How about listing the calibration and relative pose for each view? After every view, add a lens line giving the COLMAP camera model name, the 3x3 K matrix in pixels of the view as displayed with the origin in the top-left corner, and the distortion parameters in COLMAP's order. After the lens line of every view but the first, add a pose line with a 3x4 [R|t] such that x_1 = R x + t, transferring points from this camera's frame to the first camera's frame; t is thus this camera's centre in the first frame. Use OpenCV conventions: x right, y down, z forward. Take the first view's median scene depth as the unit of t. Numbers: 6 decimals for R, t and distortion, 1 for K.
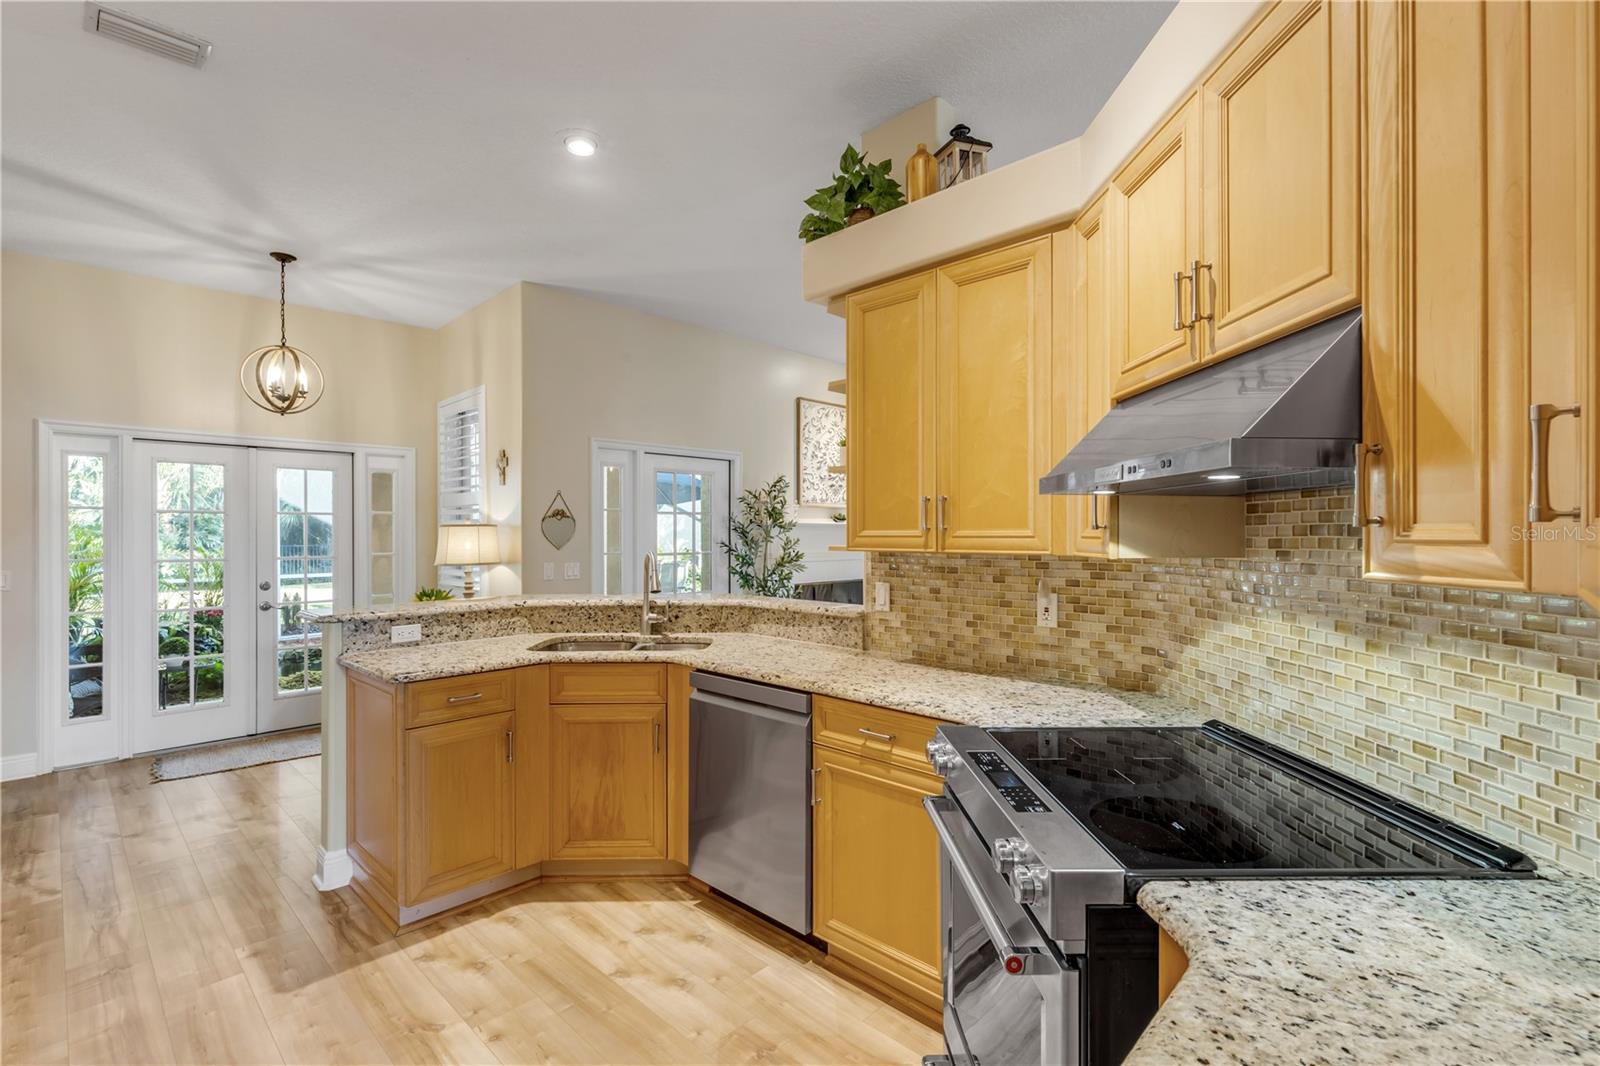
lens RADIAL K [[714.9, 0, 799.1], [0, 714.9, 536.6], [0, 0, 1]] dist [0.003161, 0.000557]
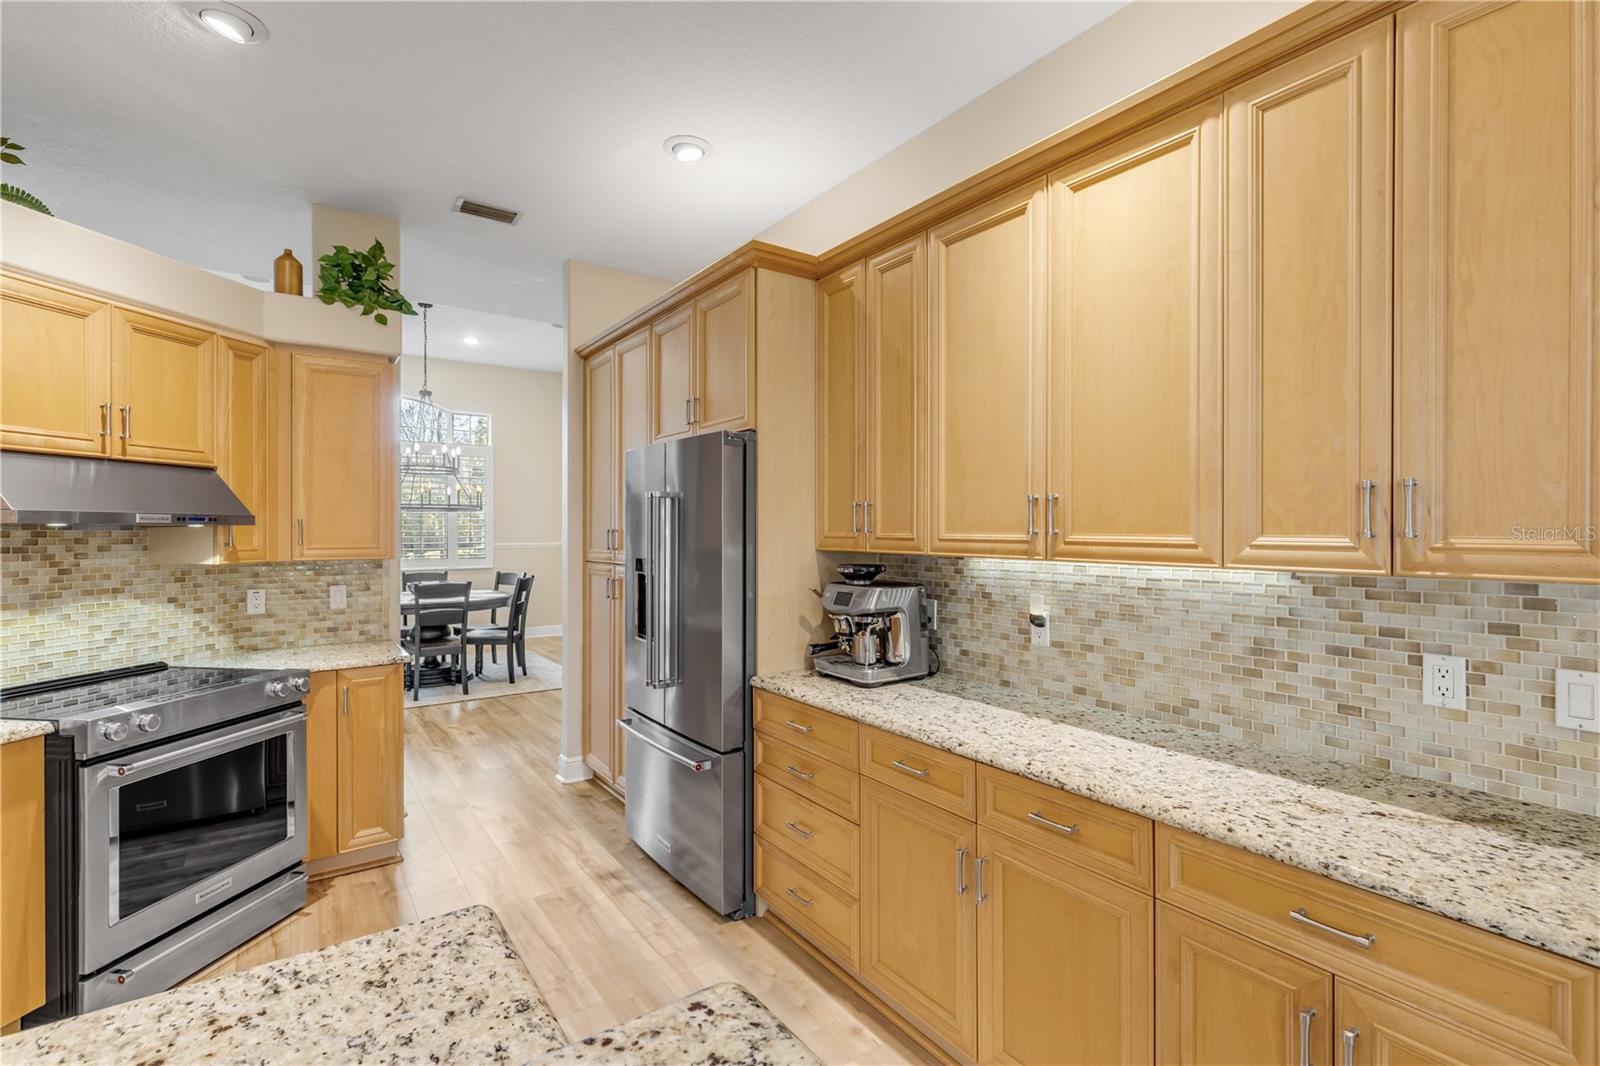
lens RADIAL K [[729.0, 0, 811.5], [0, 729.0, 529.1], [0, 0, 1]] dist [0.010783, -0.004098]
pose [[-0.983980, 0.001564, 0.178272, -0.897362], [0.002298, 0.999990, 0.003912, -0.038348], [-0.178264, 0.004260, -0.983973, 1.489847]]
